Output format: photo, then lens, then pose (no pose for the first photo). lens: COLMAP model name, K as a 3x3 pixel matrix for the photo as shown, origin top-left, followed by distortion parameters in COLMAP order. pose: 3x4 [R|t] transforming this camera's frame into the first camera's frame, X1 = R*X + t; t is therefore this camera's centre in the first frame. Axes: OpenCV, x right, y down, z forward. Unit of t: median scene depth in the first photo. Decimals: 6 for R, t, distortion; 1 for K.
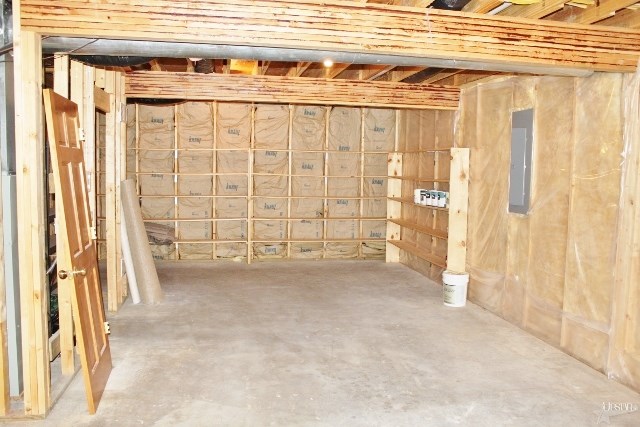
lens RADIAL K [[538.5, 0, 320.0], [0, 538.5, 213.5], [0, 0, 1]] dist [-0.175448, 0.160250]
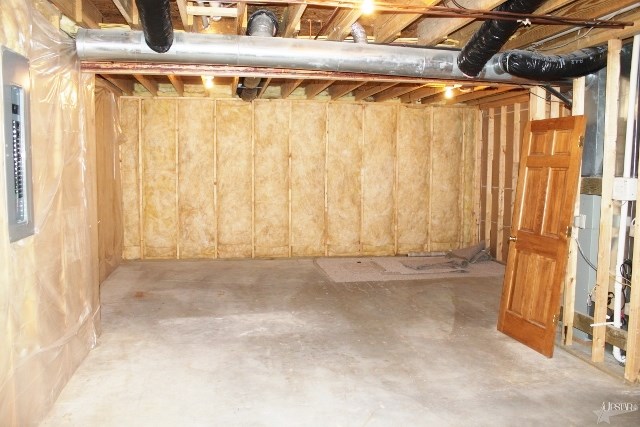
lens RADIAL K [[538.5, 0, 320.0], [0, 538.5, 213.5], [0, 0, 1]] dist [-0.175448, 0.160250]
pose [[-0.999647, -0.026556, -0.000746, 0.085435], [-0.026272, 0.984004, 0.176196, -0.182378], [-0.003945, 0.176154, -0.984355, 2.118643]]
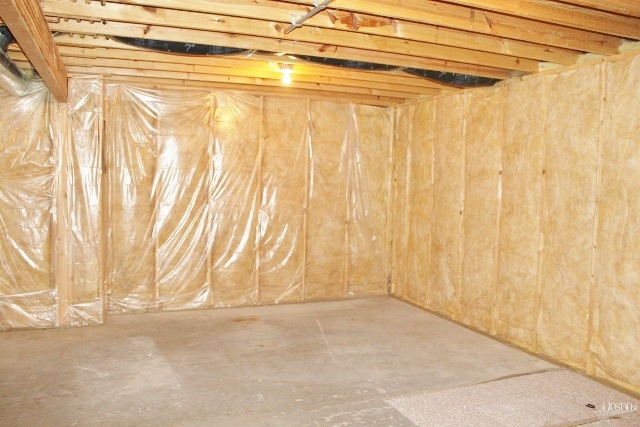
lens RADIAL K [[538.5, 0, 320.0], [0, 538.5, 213.5], [0, 0, 1]] dist [-0.175448, 0.160250]
pose [[-0.202278, -0.086656, 0.975487, -0.897216], [0.055943, 0.993429, 0.099850, -0.077250], [-0.977729, 0.074769, -0.196101, 0.603650]]
